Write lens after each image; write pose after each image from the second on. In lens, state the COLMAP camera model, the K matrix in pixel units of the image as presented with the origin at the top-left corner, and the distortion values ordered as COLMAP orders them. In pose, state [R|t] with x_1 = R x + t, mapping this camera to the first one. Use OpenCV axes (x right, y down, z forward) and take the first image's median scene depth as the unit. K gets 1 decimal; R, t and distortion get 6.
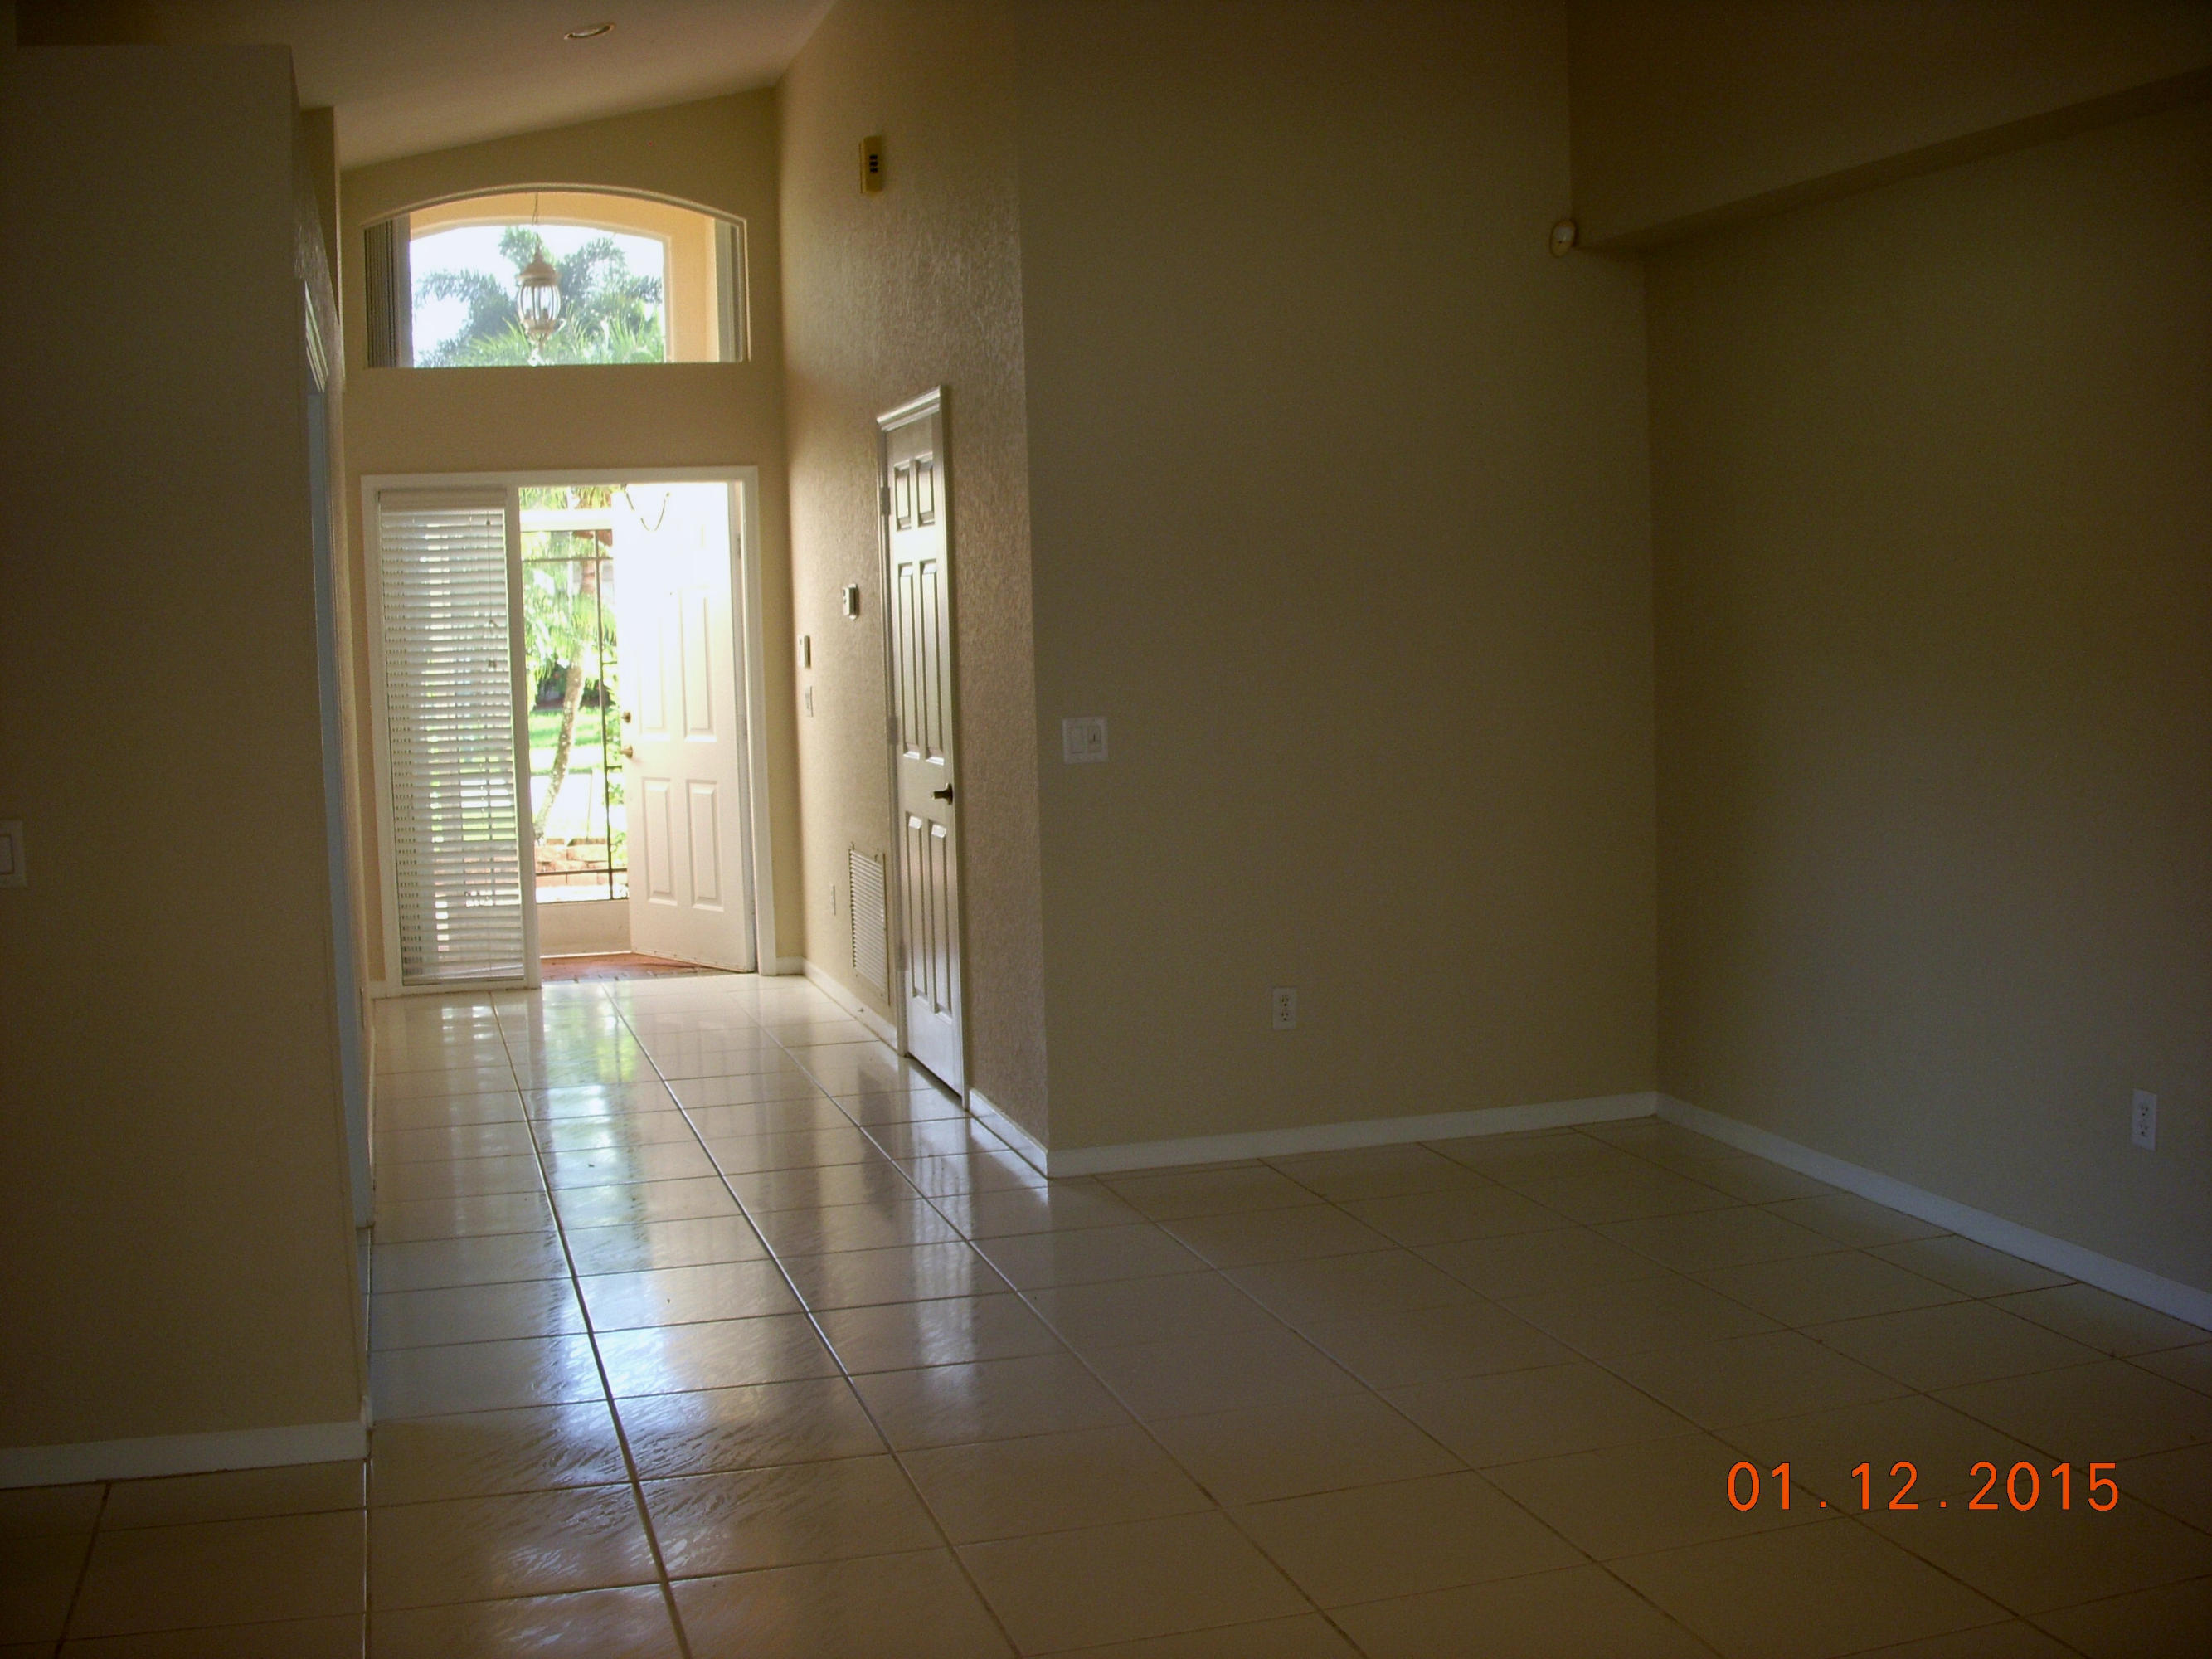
lens RADIAL K [[2466.9, 0, 1106.0], [0, 2466.9, 829.5], [0, 0, 1]] dist [-0.252410, 0.175442]
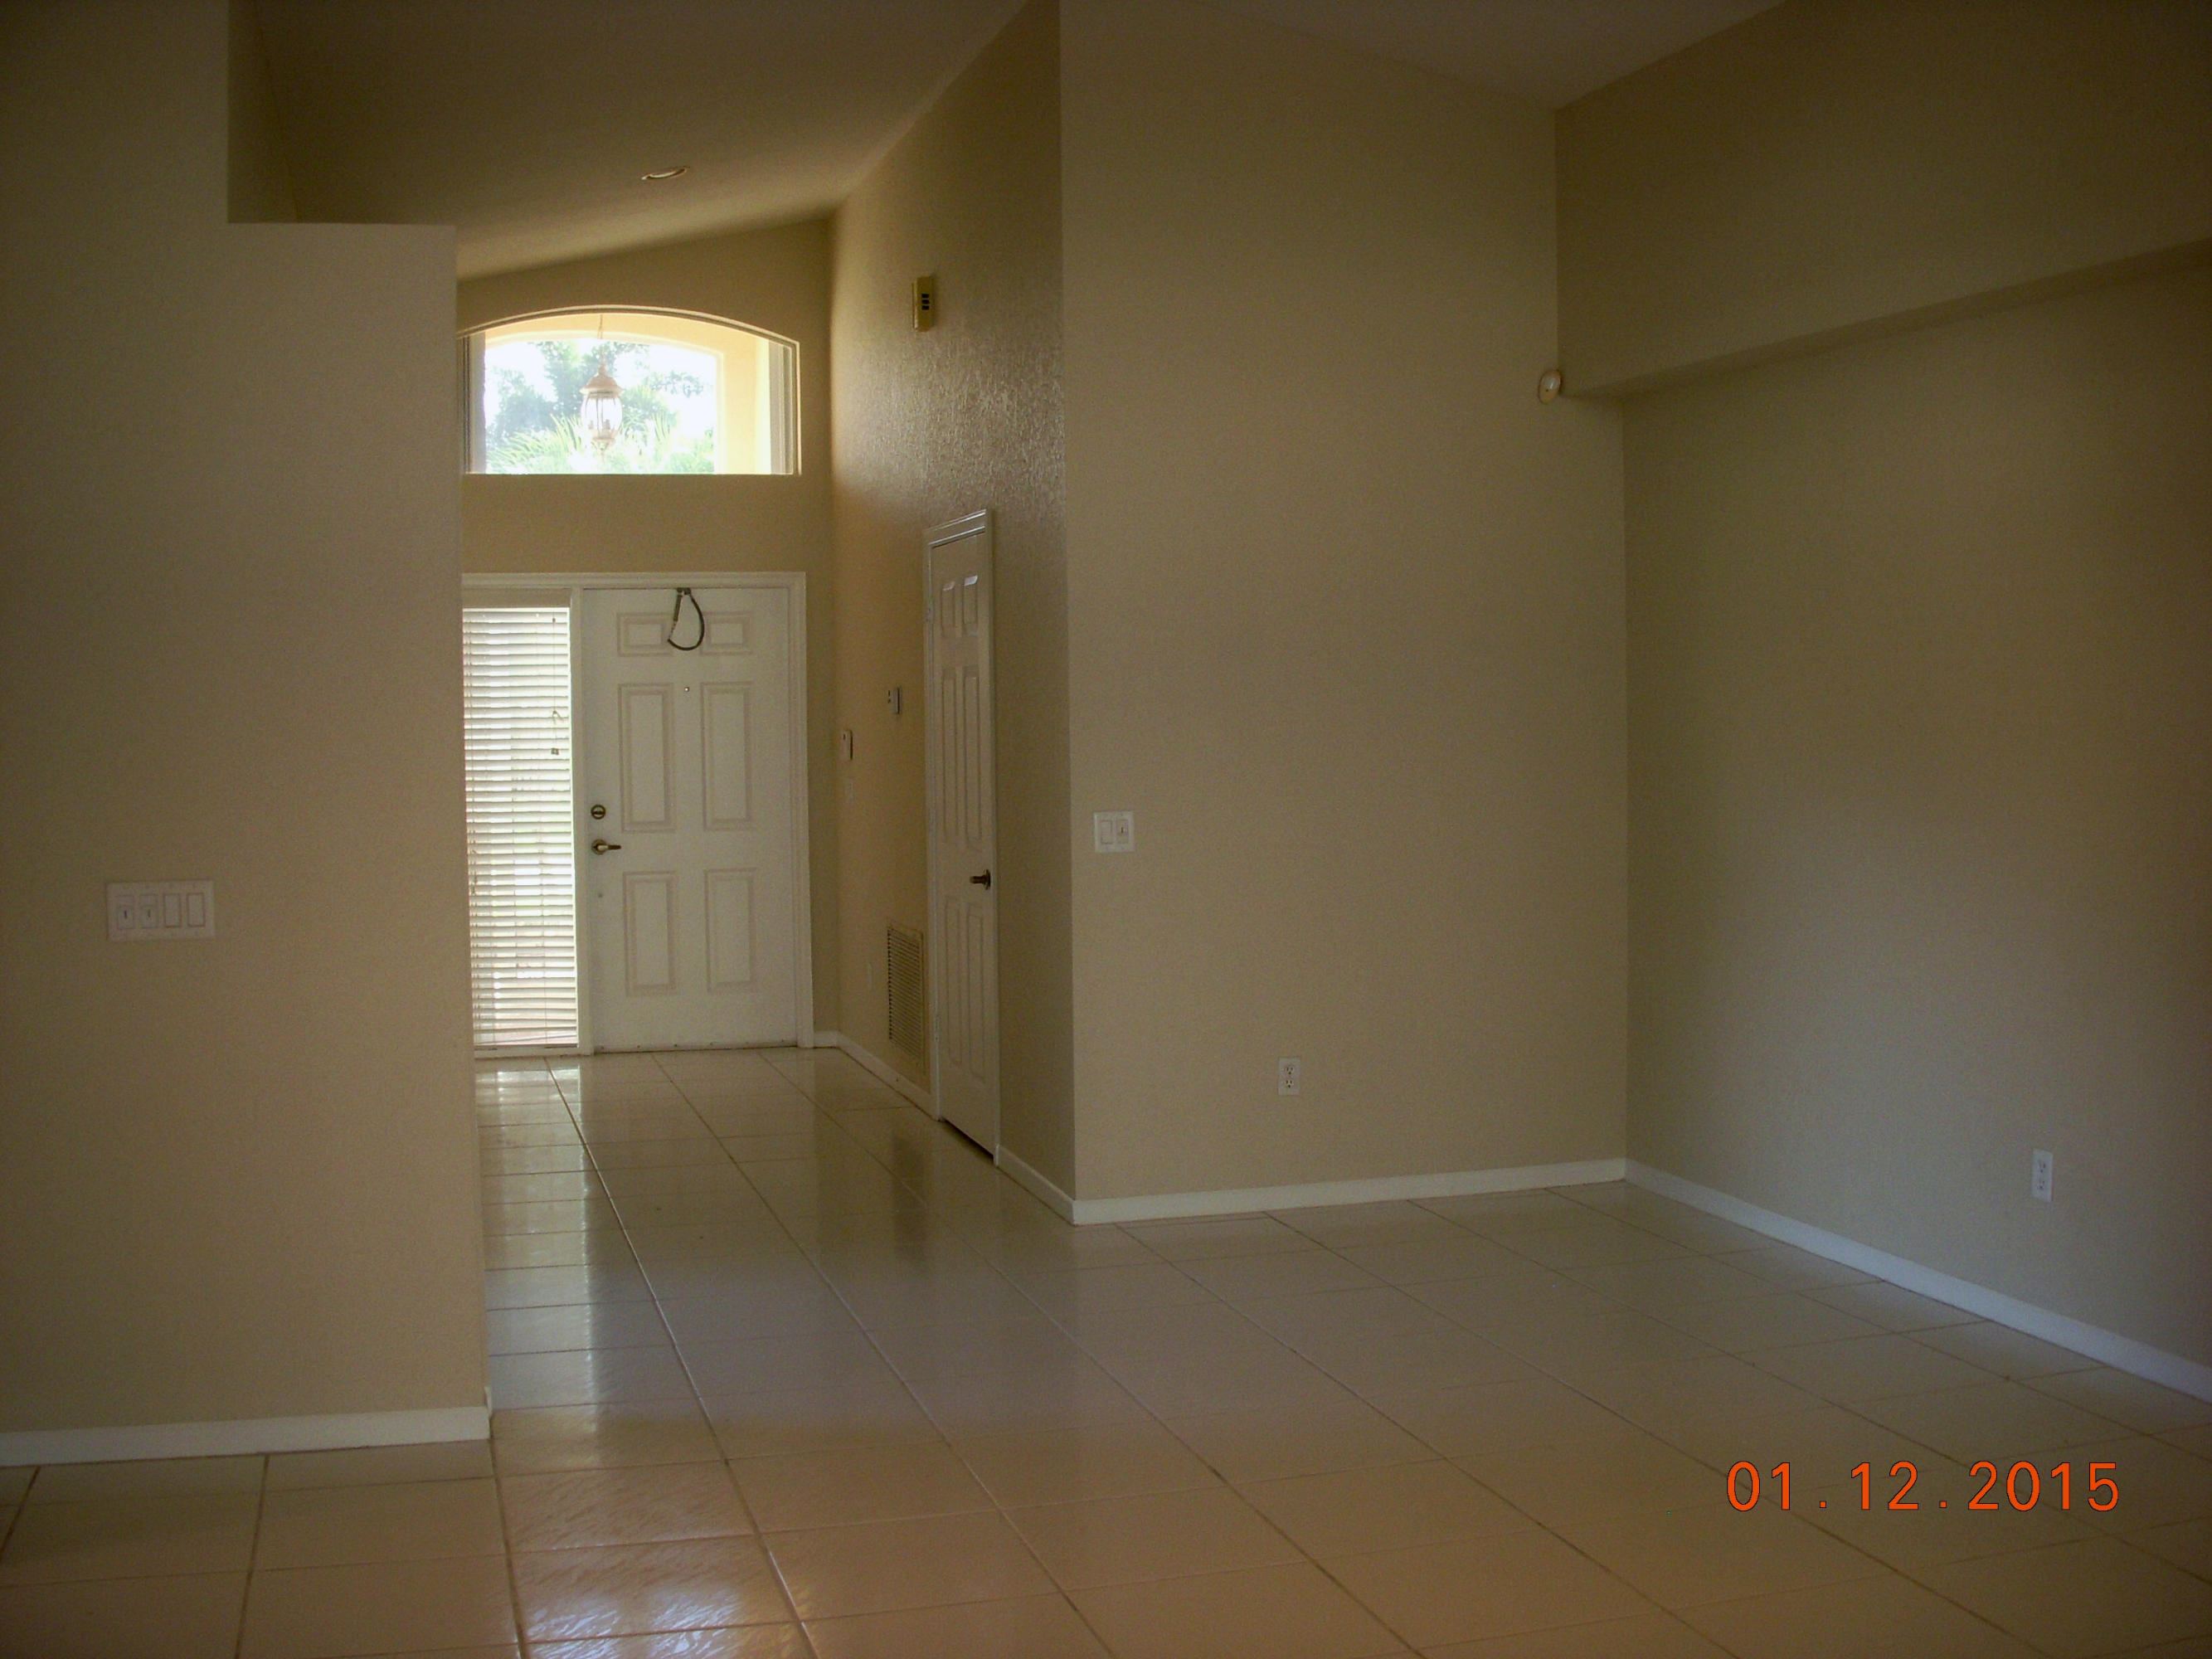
lens RADIAL K [[2466.9, 0, 1106.0], [0, 2466.9, 829.5], [0, 0, 1]] dist [-0.252410, 0.175442]
pose [[0.999859, 0.016573, -0.002820, -0.007770], [-0.016669, 0.999123, -0.038403, 0.004752], [0.002181, 0.038444, 0.999258, -0.100299]]
